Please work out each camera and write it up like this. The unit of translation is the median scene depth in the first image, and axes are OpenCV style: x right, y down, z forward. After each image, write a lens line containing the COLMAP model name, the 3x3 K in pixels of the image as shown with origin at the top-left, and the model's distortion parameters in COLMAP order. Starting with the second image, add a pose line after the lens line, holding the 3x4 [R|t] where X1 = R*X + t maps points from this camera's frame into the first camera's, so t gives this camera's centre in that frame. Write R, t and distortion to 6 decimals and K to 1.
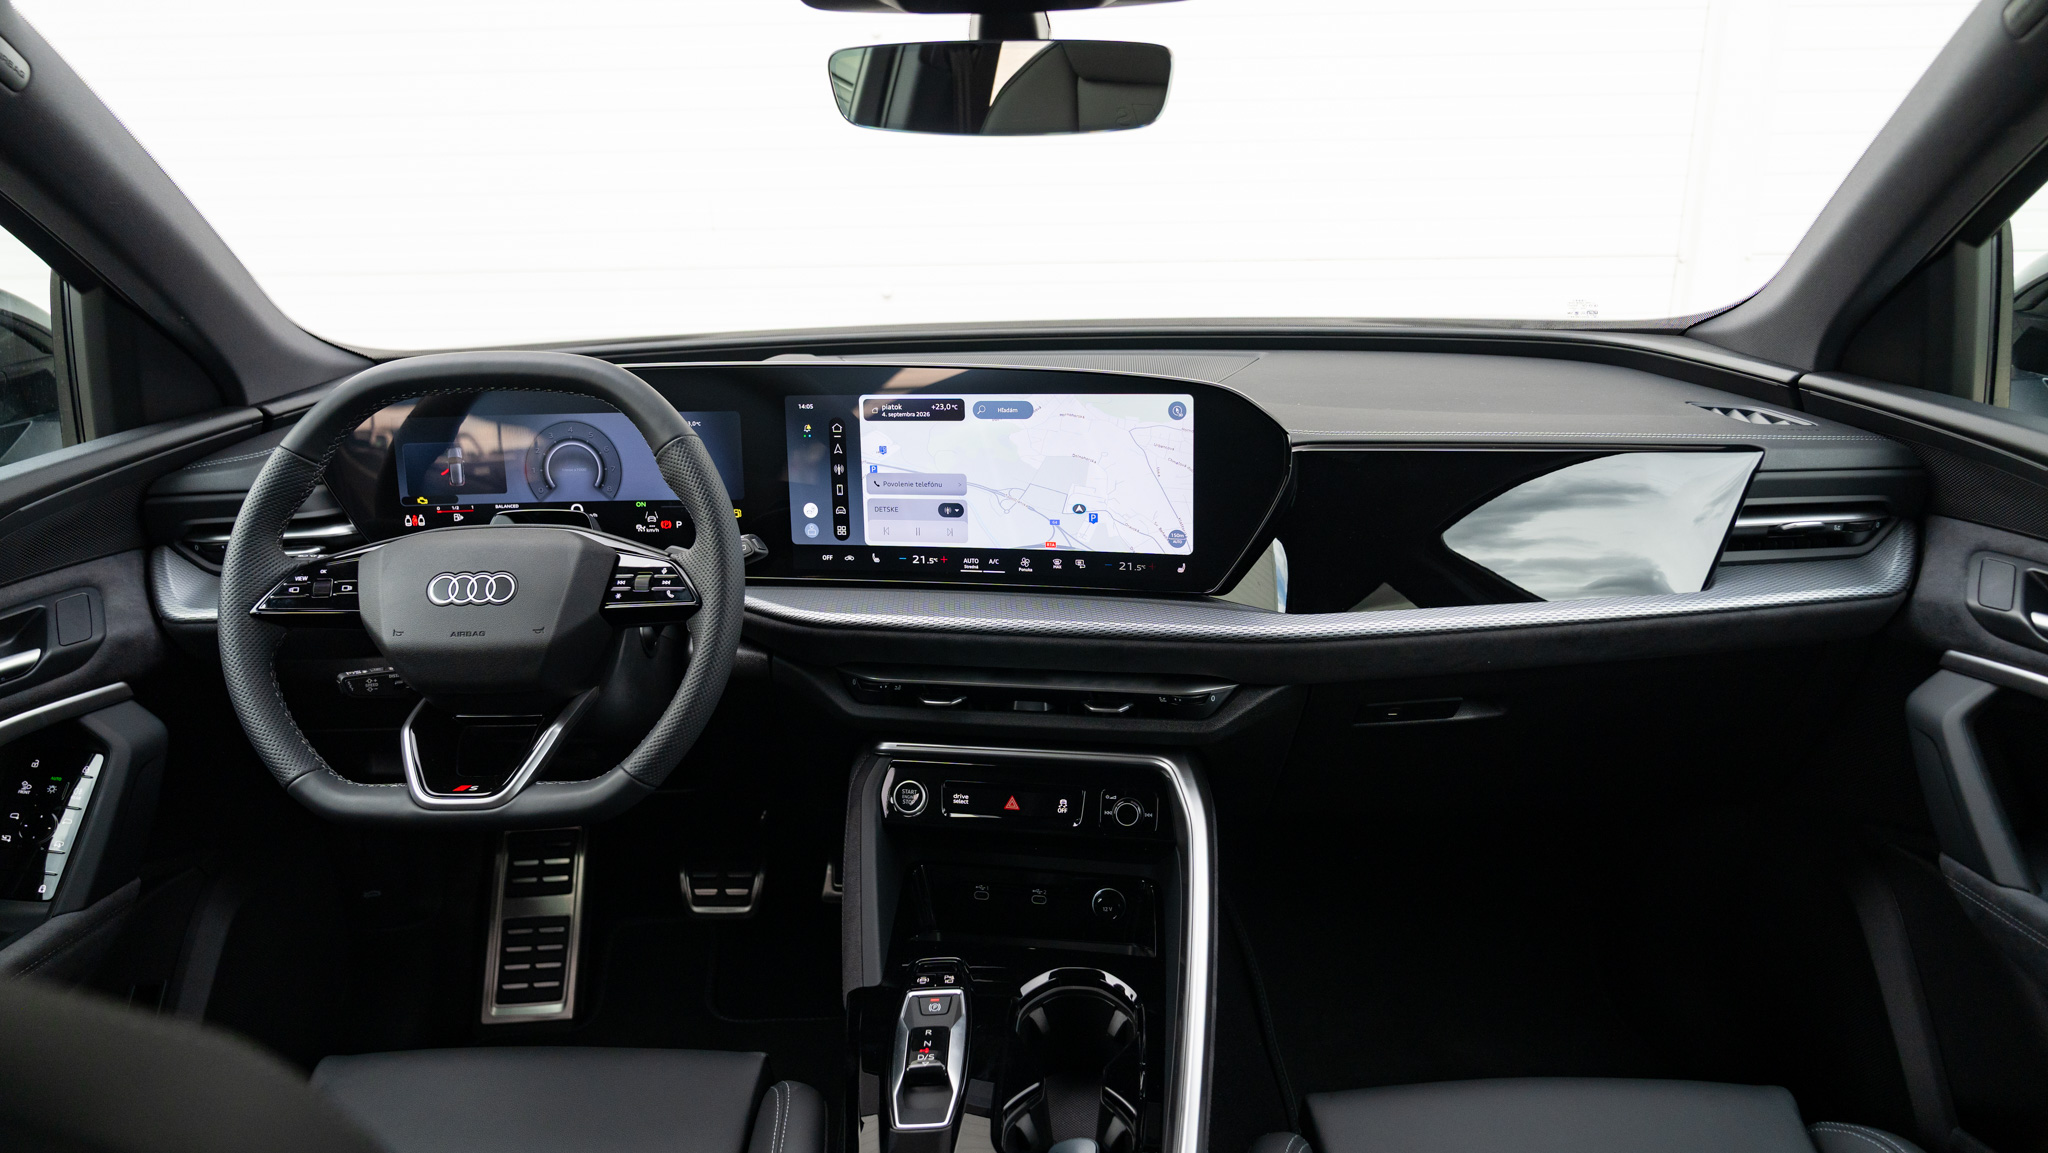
lens RADIAL K [[1399.1, 0, 1024.0], [0, 1399.1, 576.5], [0, 0, 1]] dist [-0.008484, 0.006930]
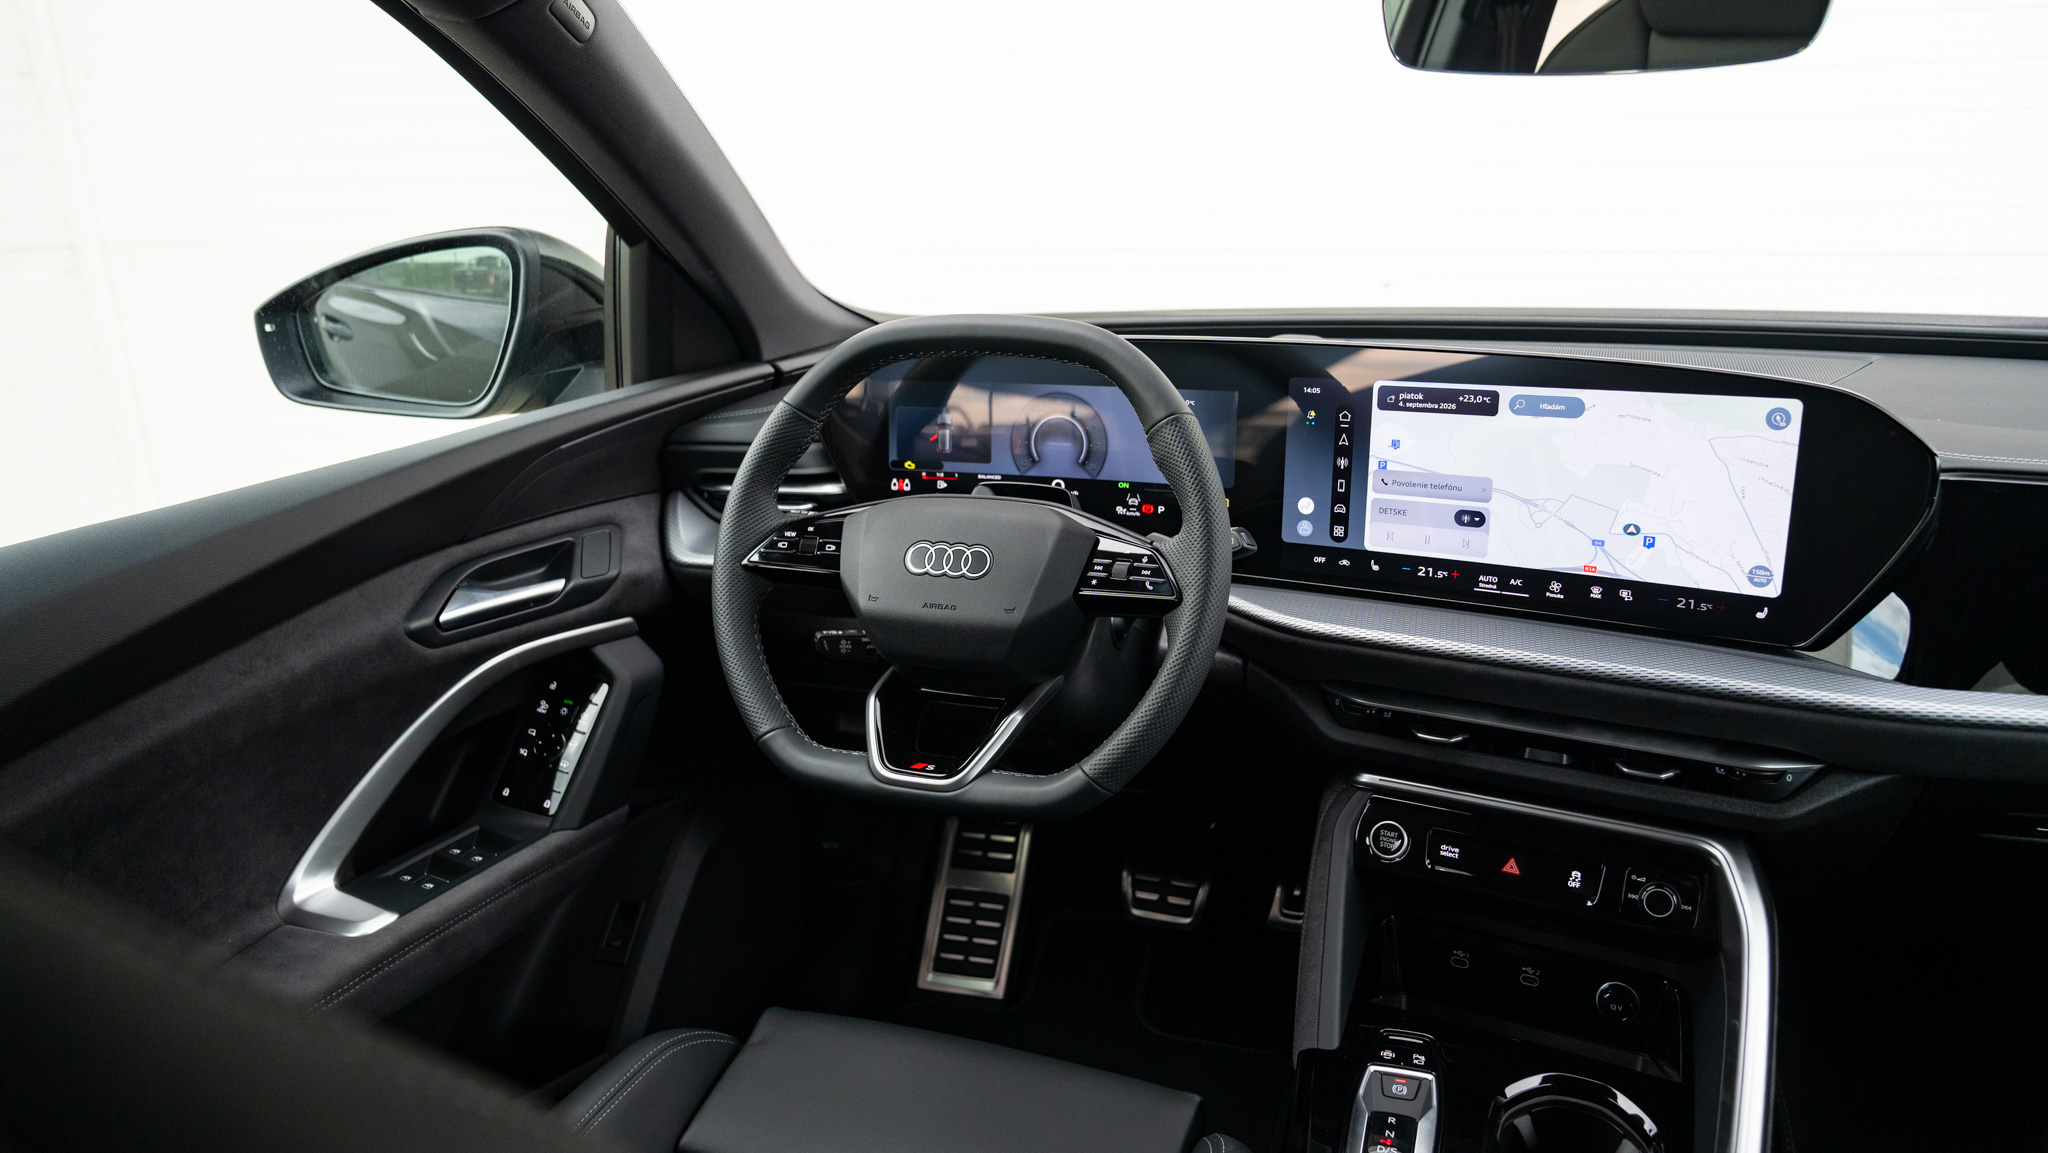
lens RADIAL K [[1399.1, 0, 1024.0], [0, 1399.1, 576.5], [0, 0, 1]] dist [-0.008484, 0.006930]
pose [[0.944162, 0.094419, -0.315663, -0.037115], [-0.092645, 0.995485, 0.020657, -0.004065], [0.316188, 0.009741, 0.948647, 0.094351]]
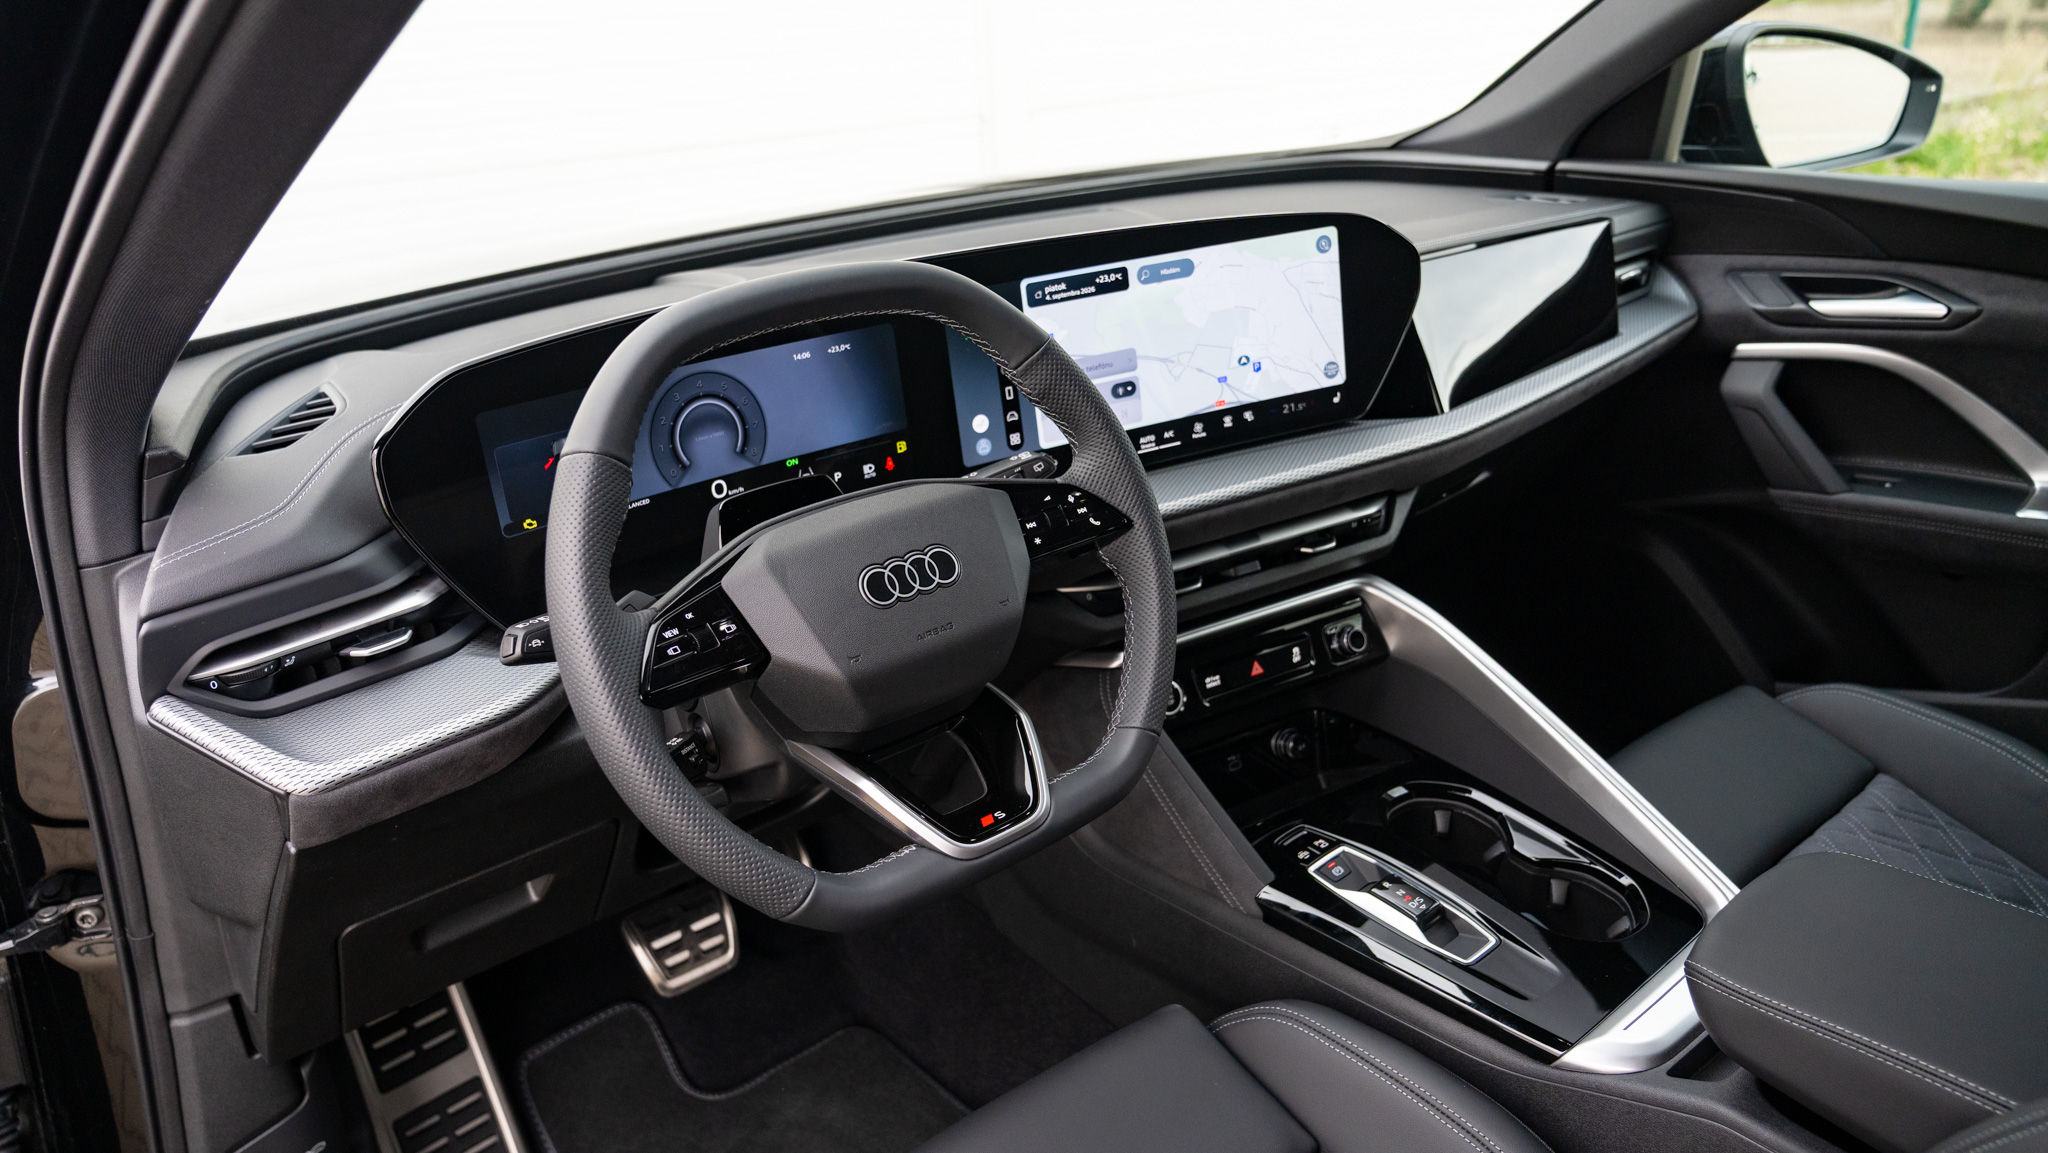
lens RADIAL K [[1459.1, 0, 1023.1], [0, 1459.1, 584.7], [0, 0, 1]] dist [-0.013026, -0.001961]
pose [[0.755023, -0.265126, 0.599707, -0.731578], [0.229059, 0.963633, 0.137633, -0.072865], [-0.614388, 0.033452, 0.788295, 0.292687]]
